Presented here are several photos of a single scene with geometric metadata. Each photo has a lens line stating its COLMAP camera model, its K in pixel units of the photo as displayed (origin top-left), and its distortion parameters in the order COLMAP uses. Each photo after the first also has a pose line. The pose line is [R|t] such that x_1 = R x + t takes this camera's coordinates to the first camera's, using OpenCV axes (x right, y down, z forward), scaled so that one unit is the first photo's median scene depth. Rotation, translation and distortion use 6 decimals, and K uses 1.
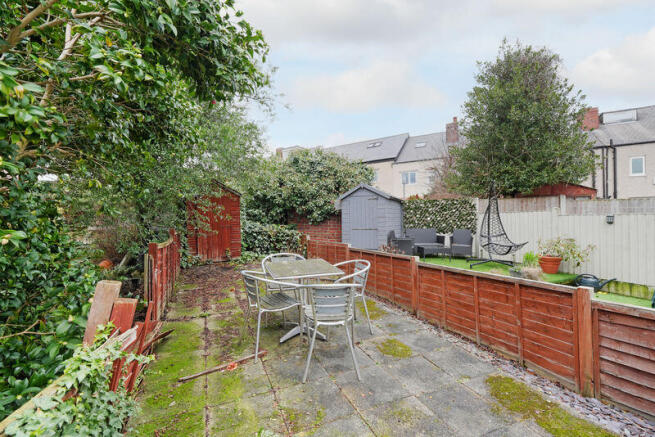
lens RADIAL K [[280.3, 0, 325.8], [0, 280.3, 223.5], [0, 0, 1]] dist [0.001954, 0.000041]
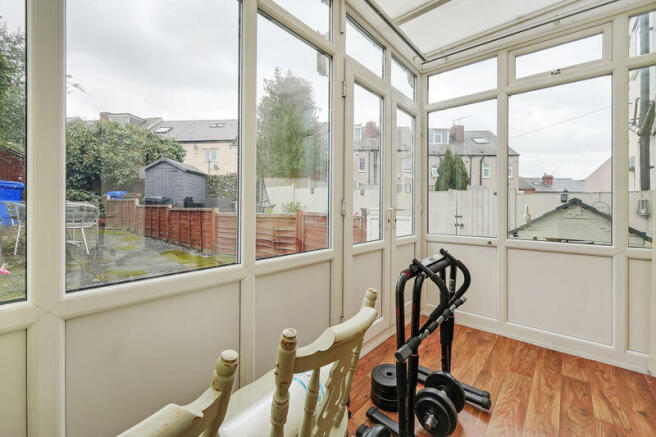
lens RADIAL K [[280.7, 0, 330.2], [0, 280.7, 212.2], [0, 0, 1]] dist [0.001954, 0.000041]
pose [[0.885162, 0.005101, 0.465254, 0.179277], [-0.015249, 0.999721, 0.018050, 0.054388], [-0.465032, -0.023071, 0.884993, -0.384687]]
